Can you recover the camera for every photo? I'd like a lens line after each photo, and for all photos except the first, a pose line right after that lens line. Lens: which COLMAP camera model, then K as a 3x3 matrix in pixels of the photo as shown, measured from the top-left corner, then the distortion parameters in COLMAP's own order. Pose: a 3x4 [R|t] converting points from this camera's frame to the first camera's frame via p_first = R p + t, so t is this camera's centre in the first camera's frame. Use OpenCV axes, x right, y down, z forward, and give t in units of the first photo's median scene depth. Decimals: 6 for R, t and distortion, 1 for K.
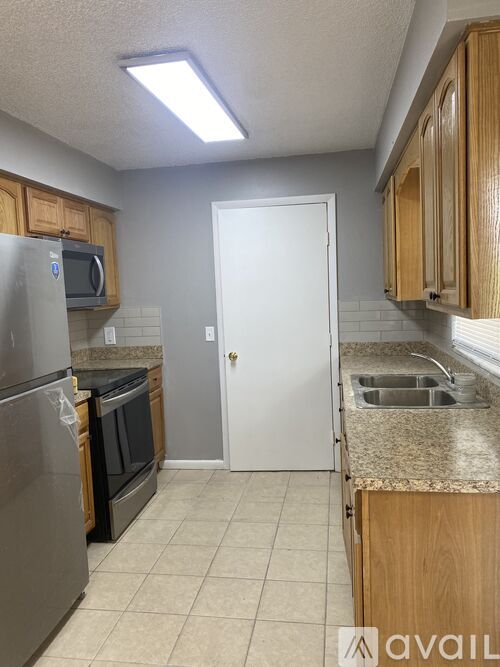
lens RADIAL K [[510.7, 0, 250.4], [0, 510.7, 333.1], [0, 0, 1]] dist [0.056894, -0.005651]
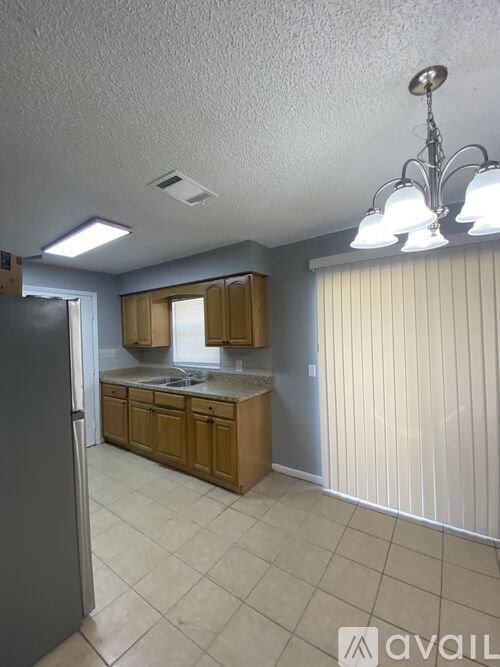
lens RADIAL K [[274.7, 0, 247.1], [0, 274.7, 330.8], [0, 0, 1]] dist [0.003790, -0.000861]
pose [[0.445777, 0.034921, 0.894463, -0.490867], [0.098264, 0.991291, -0.087673, 0.012540], [-0.889734, 0.126976, 0.438463, 0.074466]]
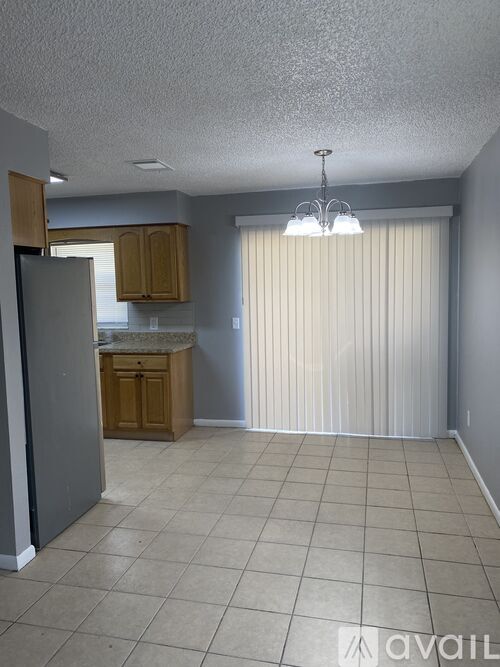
lens RADIAL K [[510.7, 0, 251.7], [0, 510.7, 333.5], [0, 0, 1]] dist [0.056894, -0.005651]
pose [[0.084098, -0.055311, 0.994921, -0.989422], [0.113132, 0.992532, 0.045615, 0.031379], [-0.990014, 0.108722, 0.089727, 0.083349]]
